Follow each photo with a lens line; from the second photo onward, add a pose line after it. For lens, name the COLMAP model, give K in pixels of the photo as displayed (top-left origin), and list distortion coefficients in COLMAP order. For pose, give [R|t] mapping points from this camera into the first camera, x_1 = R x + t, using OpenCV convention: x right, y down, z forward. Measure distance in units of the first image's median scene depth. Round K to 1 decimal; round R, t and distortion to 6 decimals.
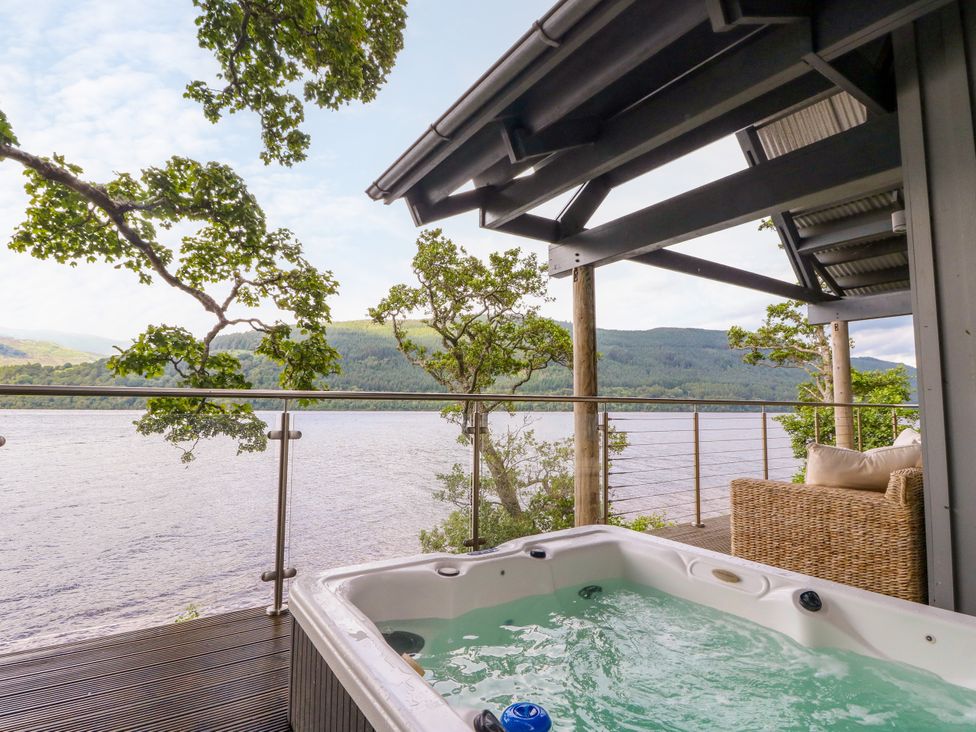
lens RADIAL K [[520.3, 0, 494.3], [0, 520.3, 365.3], [0, 0, 1]] dist [0.001670, -0.015843]
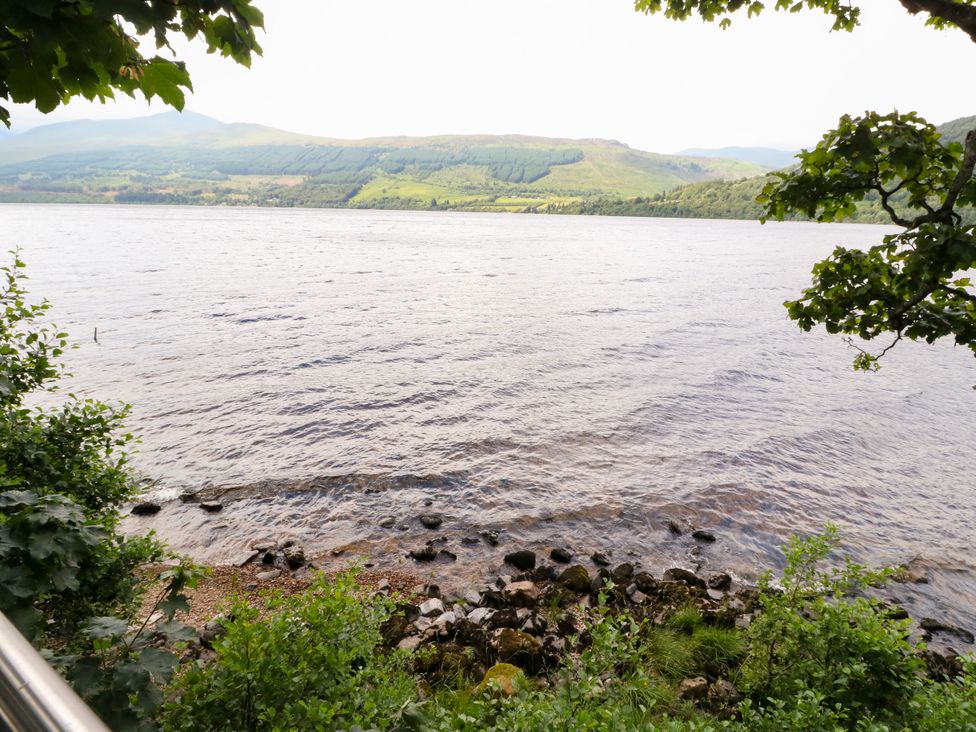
lens RADIAL K [[491.5, 0, 488.0], [0, 491.5, 366.0], [0, 0, 1]] dist [0.002541, -0.018758]
pose [[0.413106, 0.278882, -0.866930, -0.328405], [0.055470, 0.942483, 0.329619, -0.023201], [0.908992, -0.184256, 0.373876, 0.463169]]
